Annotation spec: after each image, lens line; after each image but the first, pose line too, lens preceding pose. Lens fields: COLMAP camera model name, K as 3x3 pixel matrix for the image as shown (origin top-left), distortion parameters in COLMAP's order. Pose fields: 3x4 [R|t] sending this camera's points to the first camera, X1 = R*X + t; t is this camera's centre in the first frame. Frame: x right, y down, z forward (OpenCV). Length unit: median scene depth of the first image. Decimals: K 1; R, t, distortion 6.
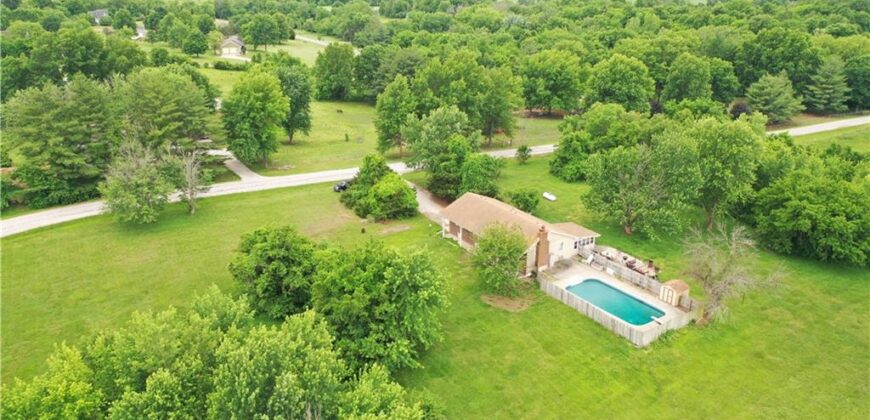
lens RADIAL K [[686.0, 0, 435.0], [0, 686.0, 210.0], [0, 0, 1]] dist [-0.004062, 0.003498]
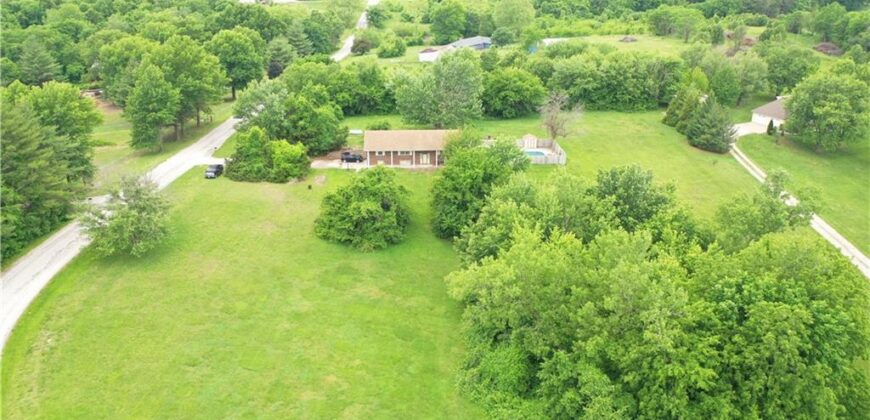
lens RADIAL K [[683.7, 0, 435.0], [0, 683.7, 210.0], [0, 0, 1]] dist [0.002297, 0.003850]
pose [[0.504466, -0.316126, 0.803479, -0.273880], [0.306818, 0.935463, 0.175418, -0.020485], [-0.807079, 0.158030, 0.568903, 0.064869]]
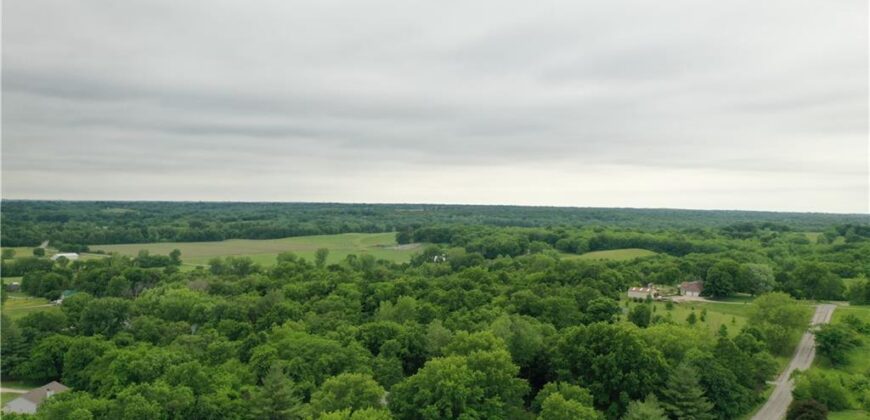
lens RADIAL K [[686.0, 0, 435.0], [0, 686.0, 210.0], [0, 0, 1]] dist [-0.004062, 0.003498]
pose [[0.900047, 0.011070, 0.435652, -0.002659], [0.141192, 0.938348, -0.315545, -0.113311], [-0.412286, 0.345516, 0.842994, 0.254819]]
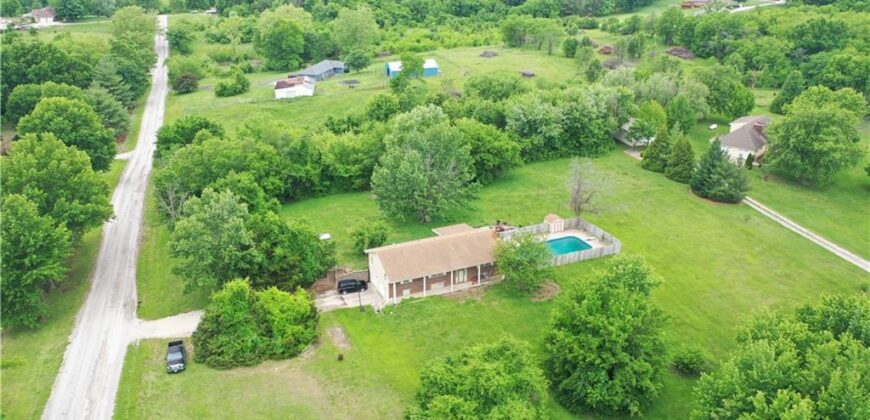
lens RADIAL K [[686.0, 0, 435.0], [0, 686.0, 210.0], [0, 0, 1]] dist [-0.004062, 0.003498]
pose [[0.174149, -0.372924, 0.911373, -0.217395], [0.361609, 0.885072, 0.293064, -0.090518], [-0.915921, 0.278524, 0.288987, 0.193998]]
